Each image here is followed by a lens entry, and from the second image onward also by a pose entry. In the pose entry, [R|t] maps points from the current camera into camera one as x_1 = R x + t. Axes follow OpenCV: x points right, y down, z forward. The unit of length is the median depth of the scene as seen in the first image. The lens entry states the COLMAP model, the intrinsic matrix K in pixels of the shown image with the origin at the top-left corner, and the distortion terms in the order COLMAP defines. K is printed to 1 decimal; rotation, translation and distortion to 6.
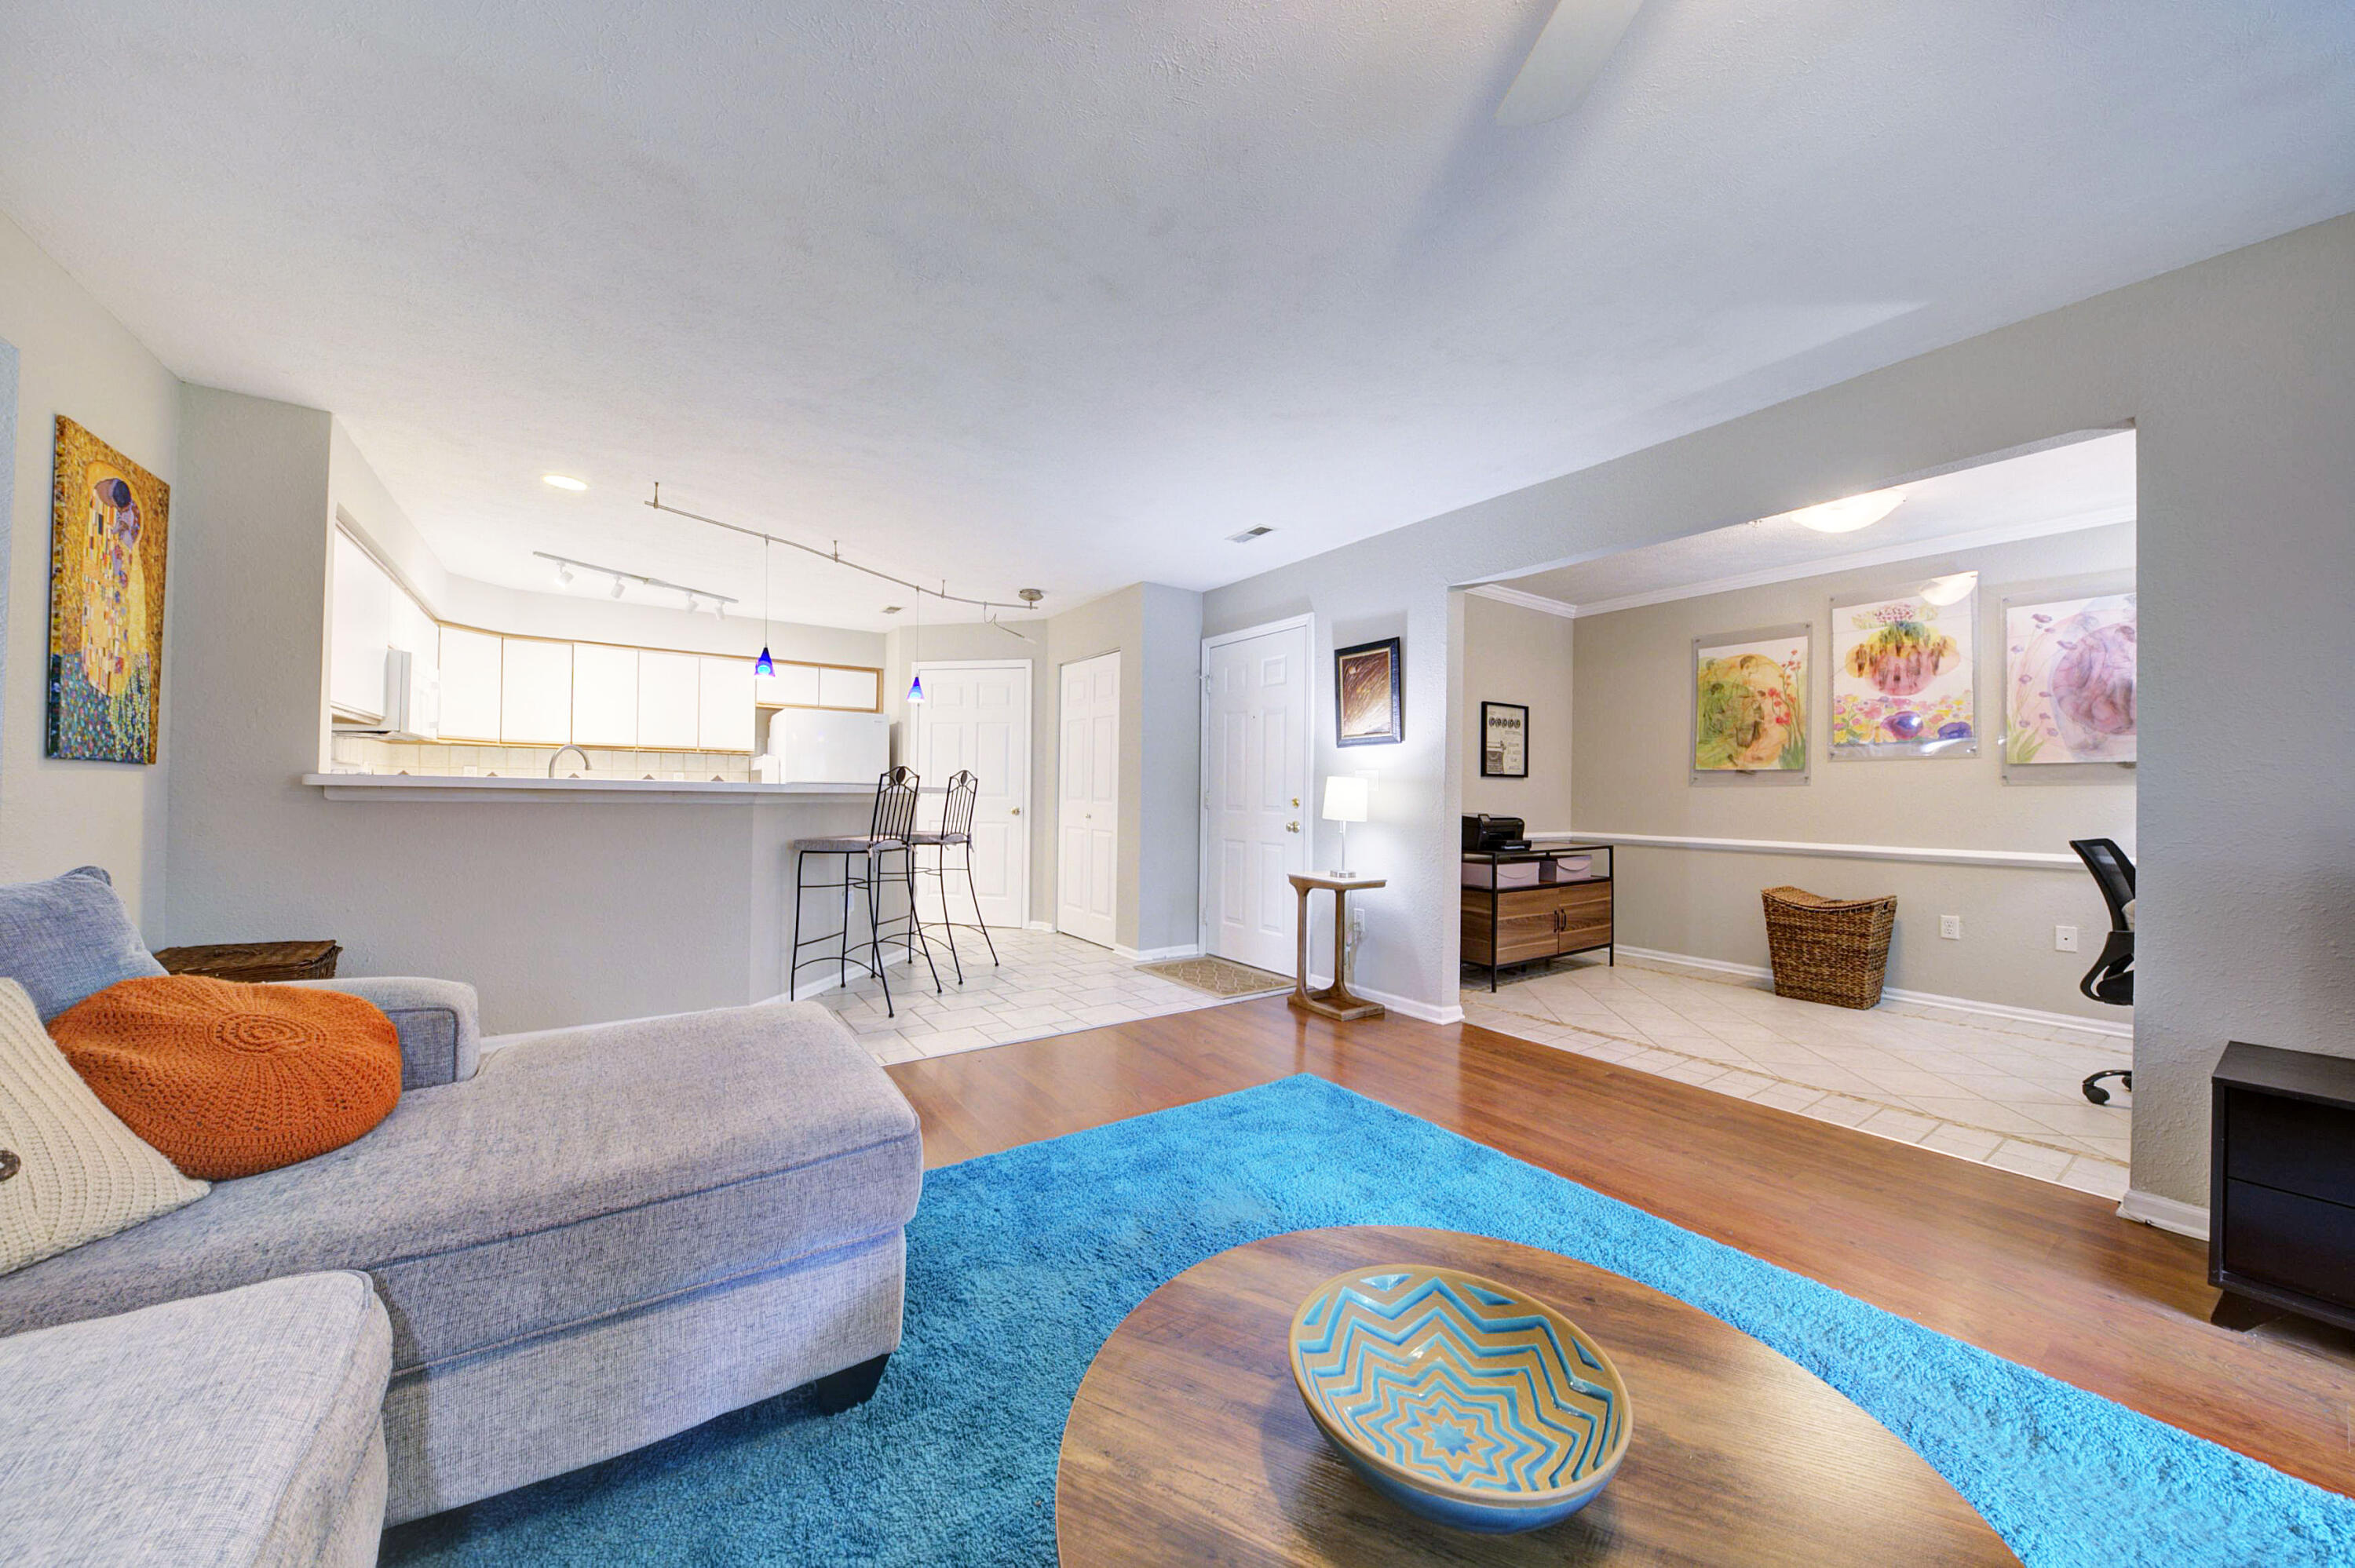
lens RADIAL K [[804.9, 0, 1177.7], [0, 804.9, 787.4], [0, 0, 1]] dist [0.010947, -0.006731]
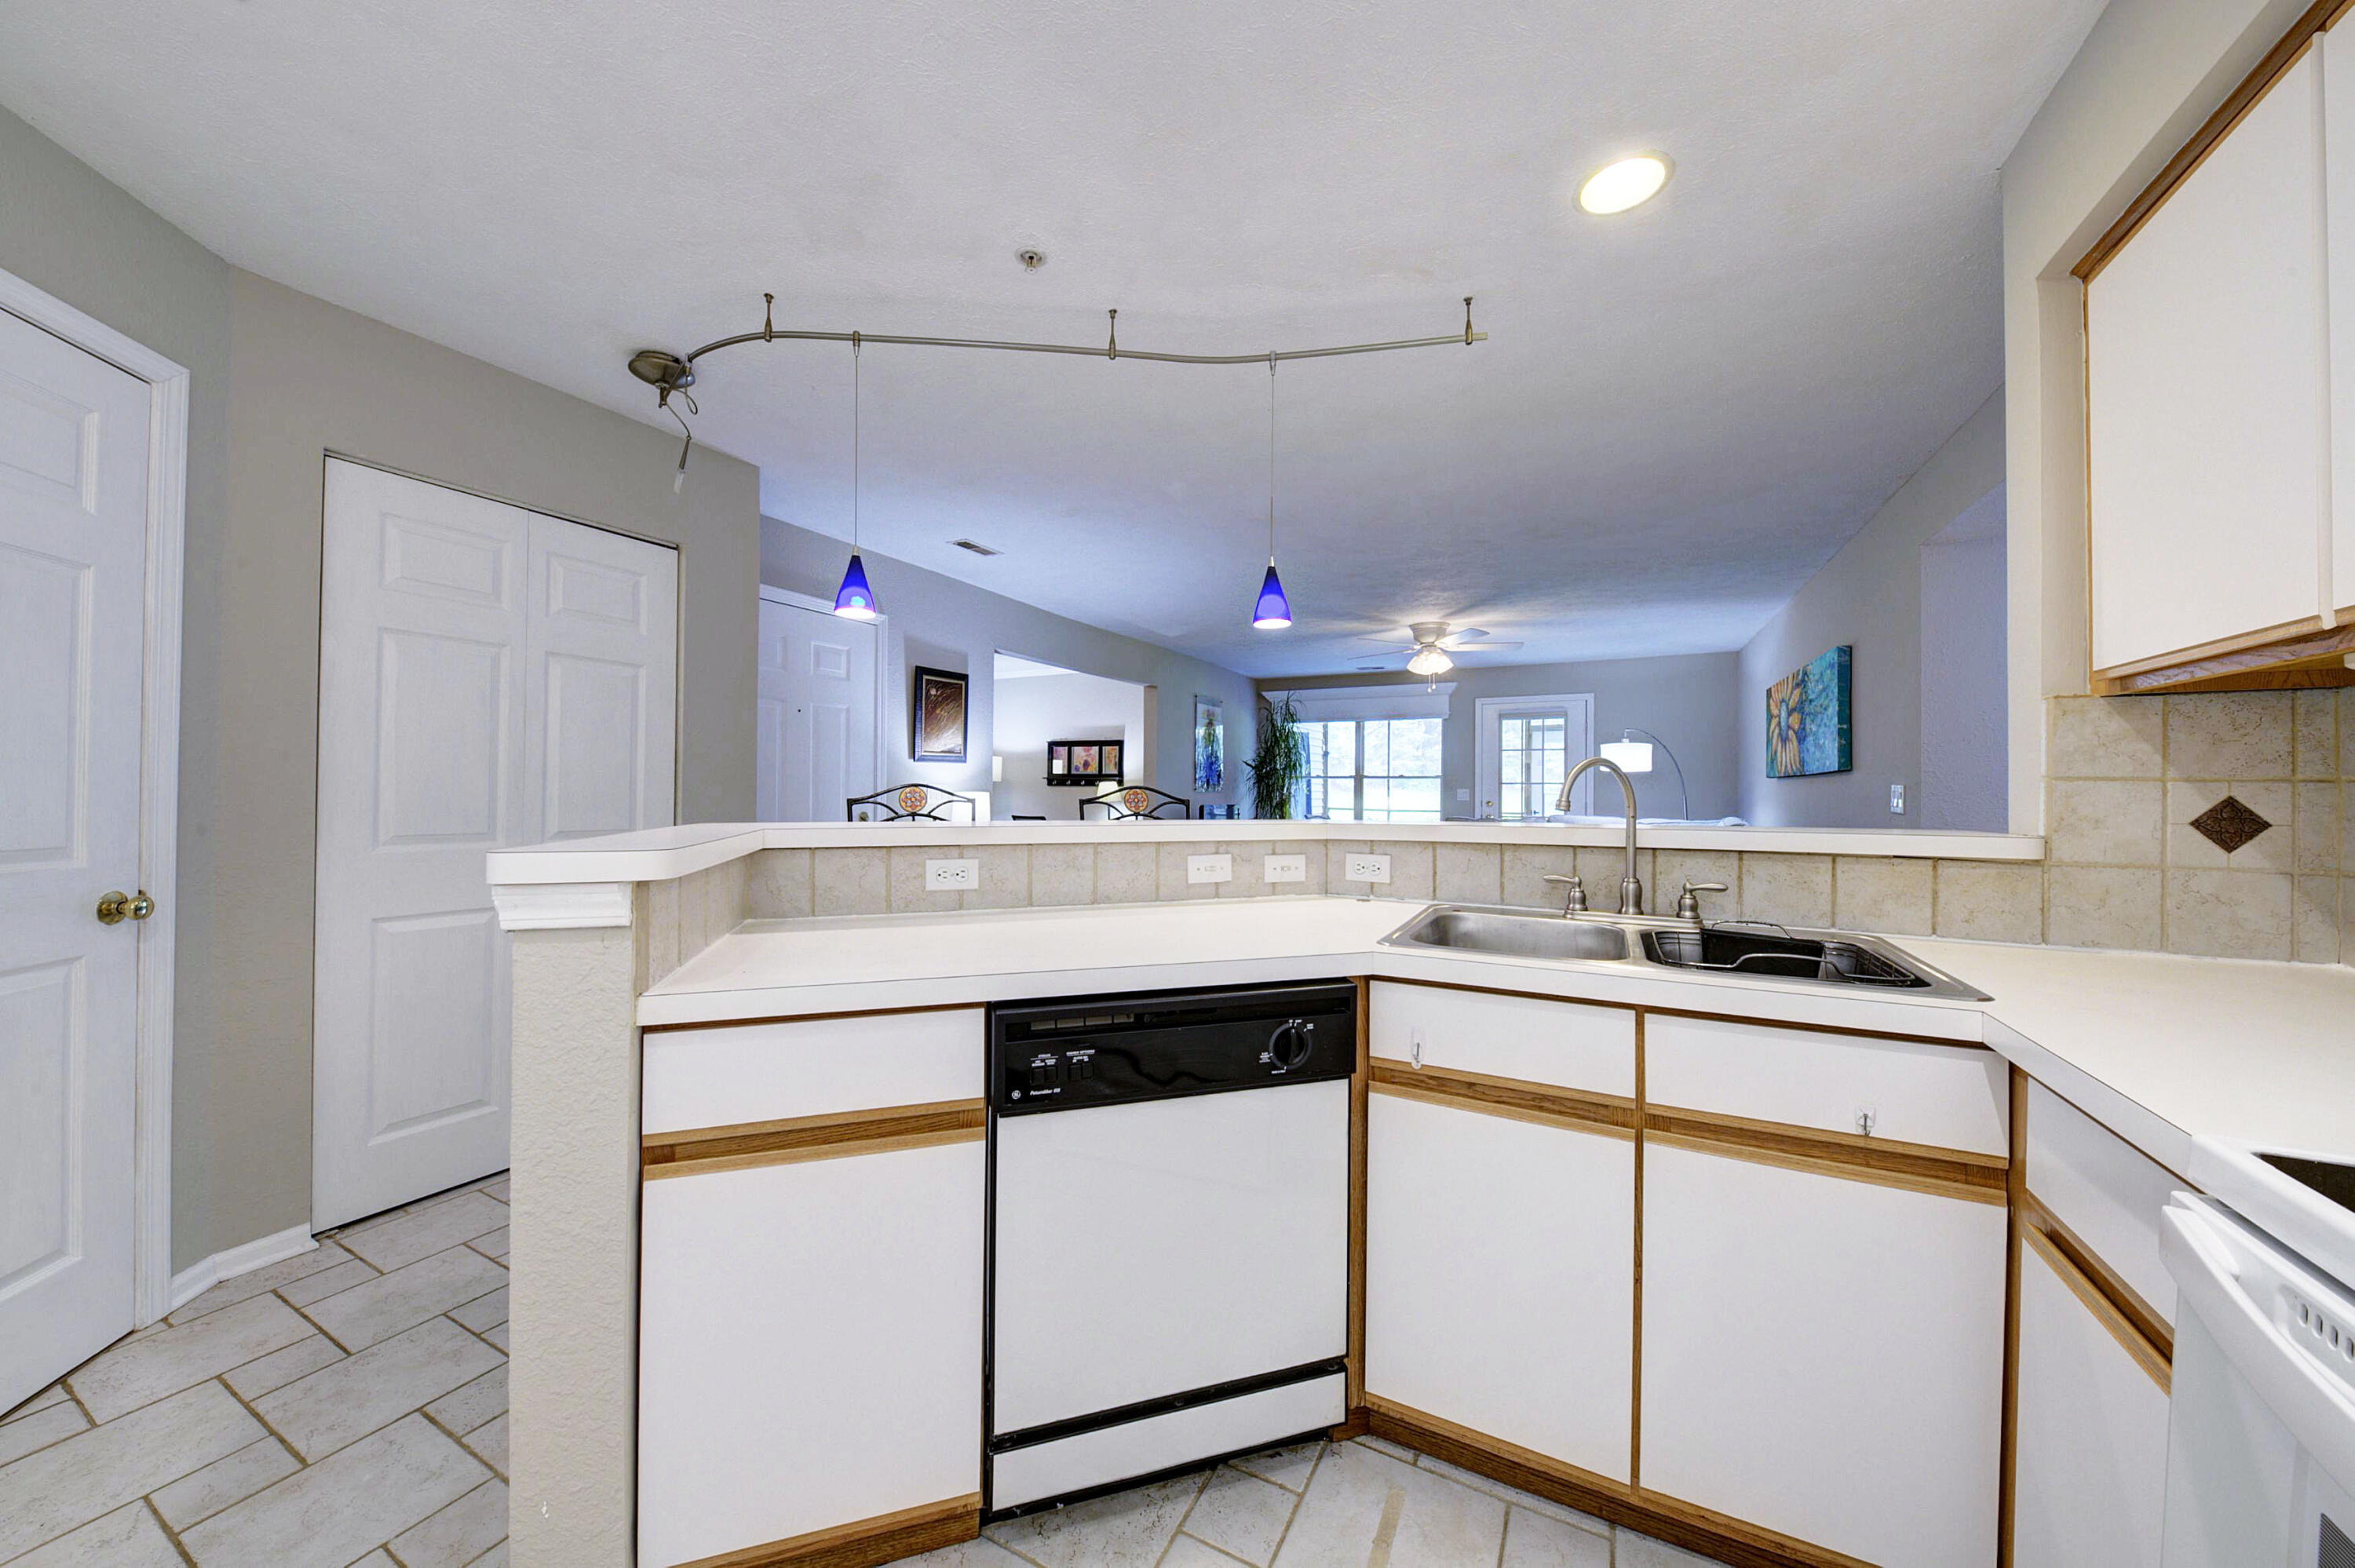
lens RADIAL K [[804.9, 0, 1177.7], [0, 804.9, 787.4], [0, 0, 1]] dist [0.010947, -0.006731]
pose [[-0.465939, -0.011738, 0.884739, -0.885462], [-0.019385, 0.999807, 0.003056, -0.027335], [-0.884604, -0.015727, -0.466077, 1.212182]]
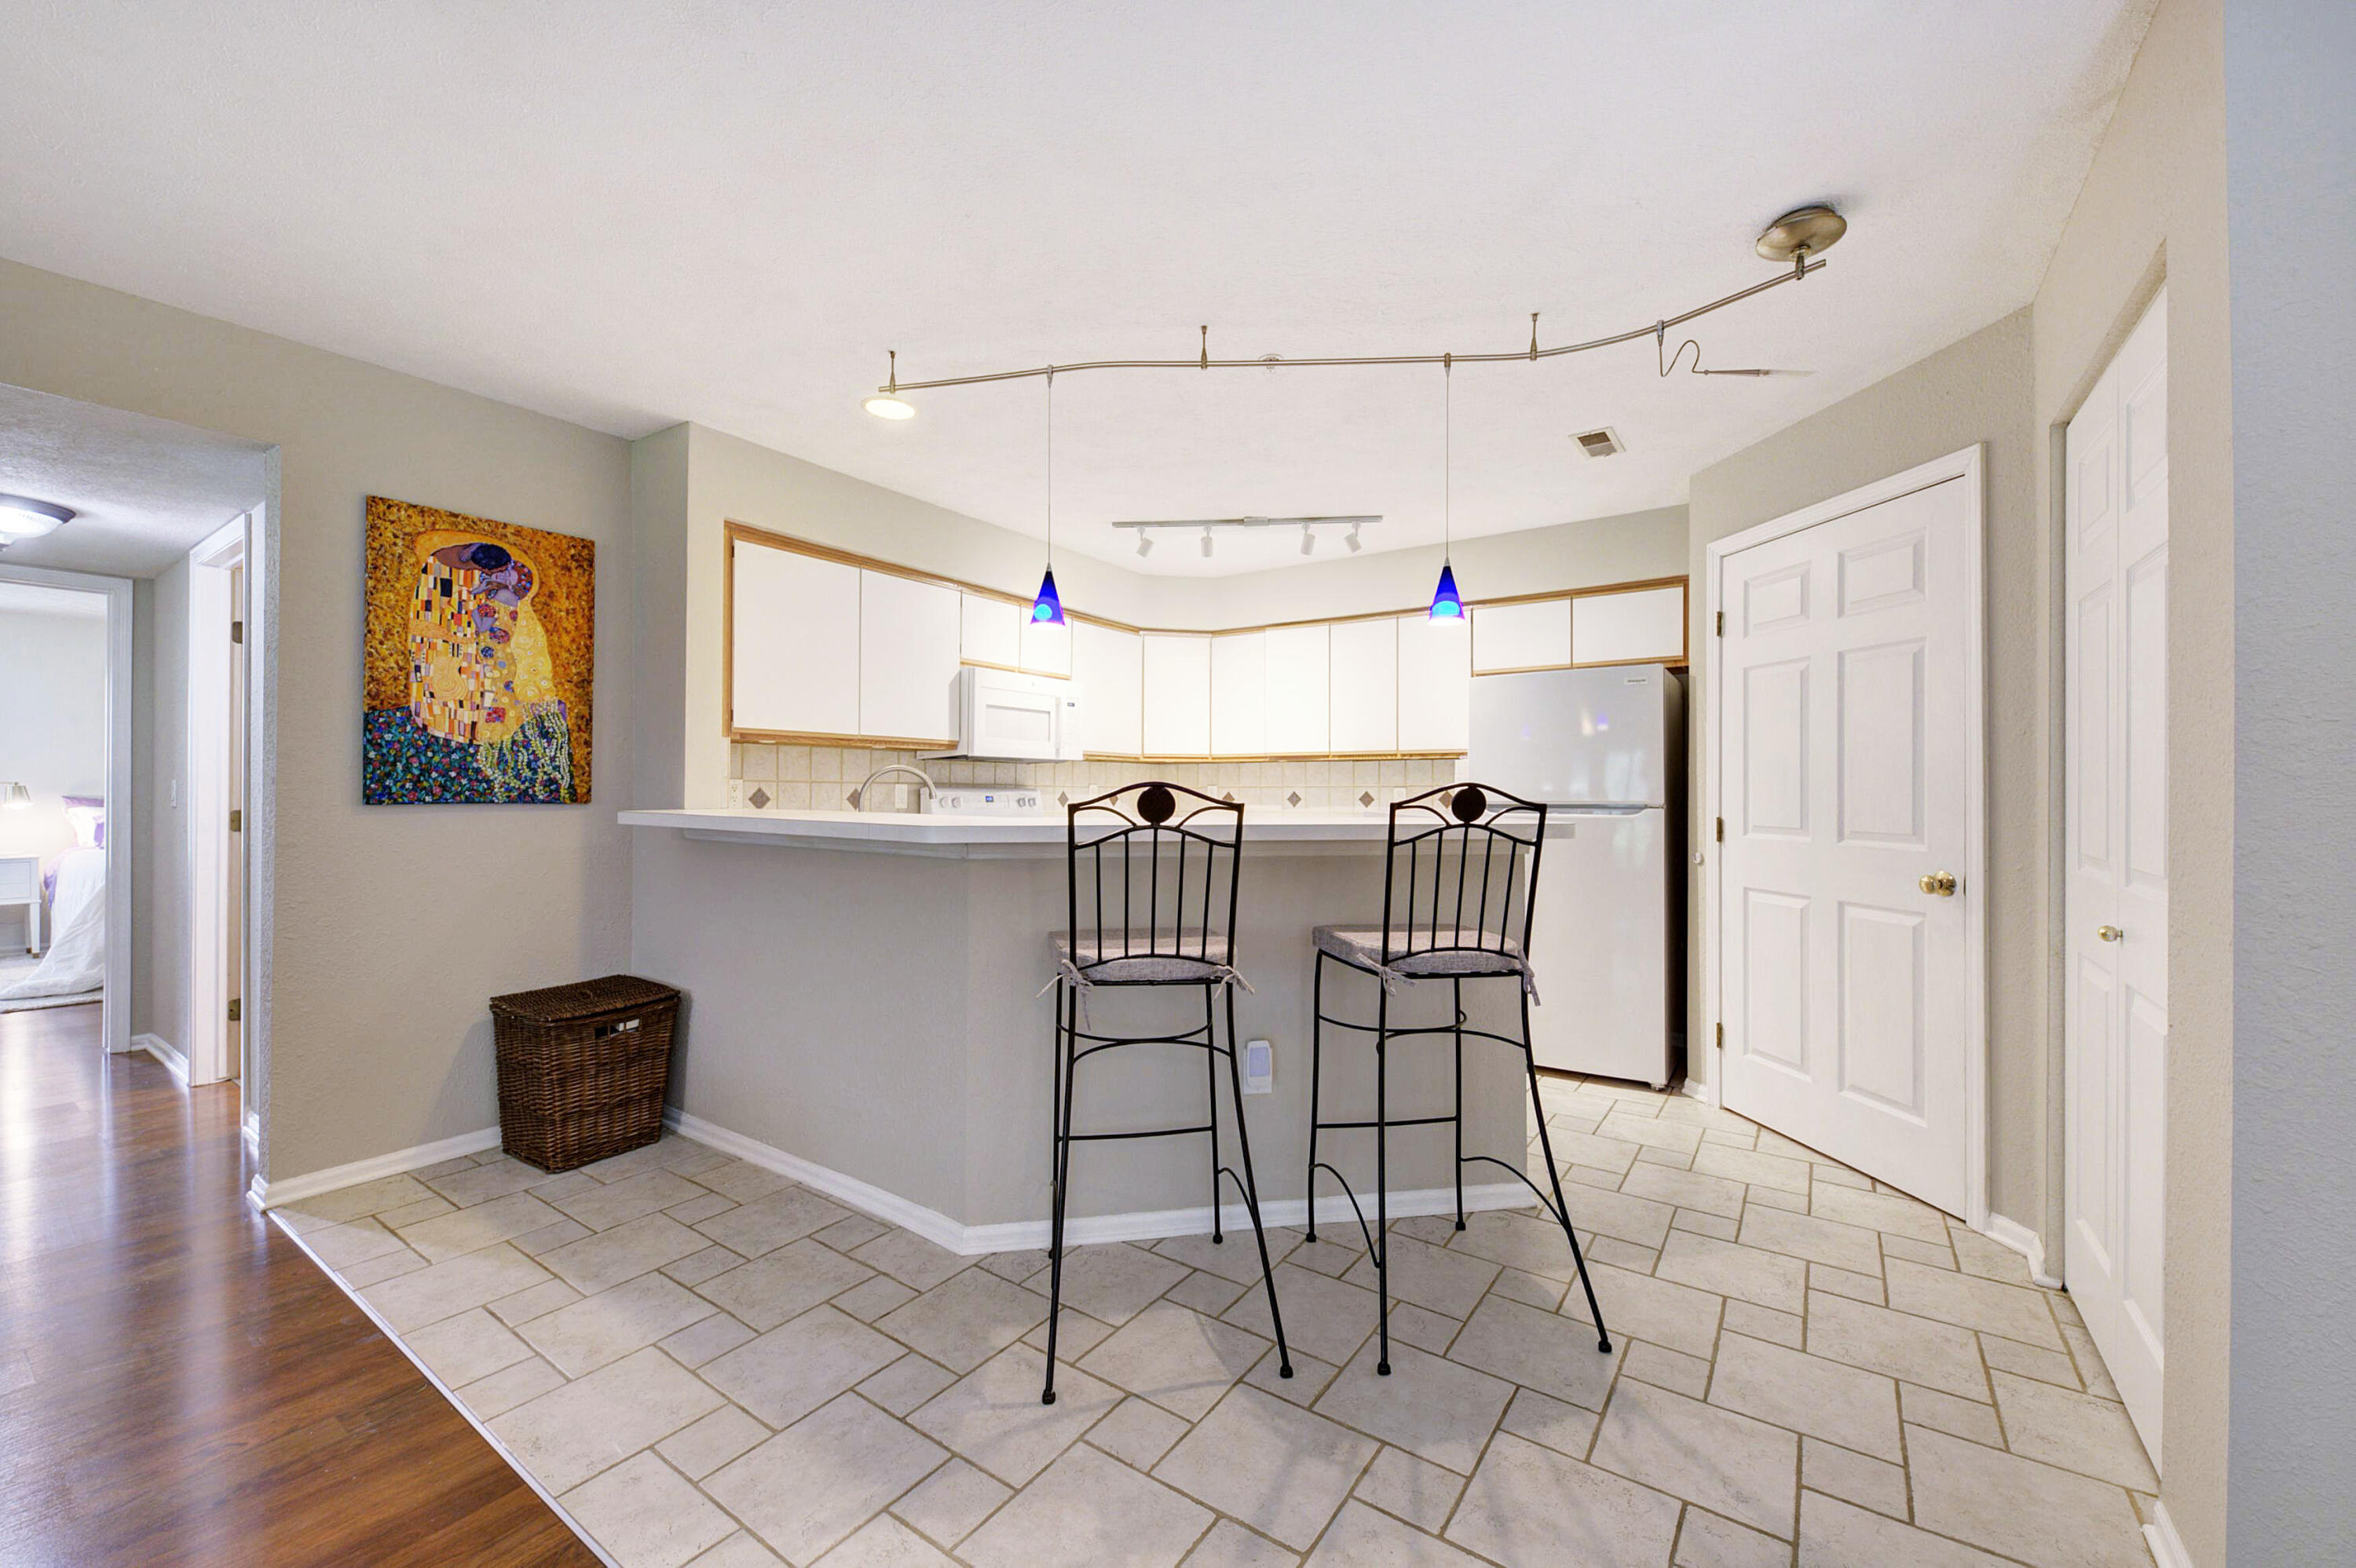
lens RADIAL K [[922.6, 0, 1176.6], [0, 922.6, 787.5], [0, 0, 1]] dist [0.019100, -0.010254]
pose [[0.347970, -0.012928, -0.937417, 0.099944], [0.008965, 0.999905, -0.010462, -0.018380], [0.937463, -0.004764, 0.348052, 0.802935]]
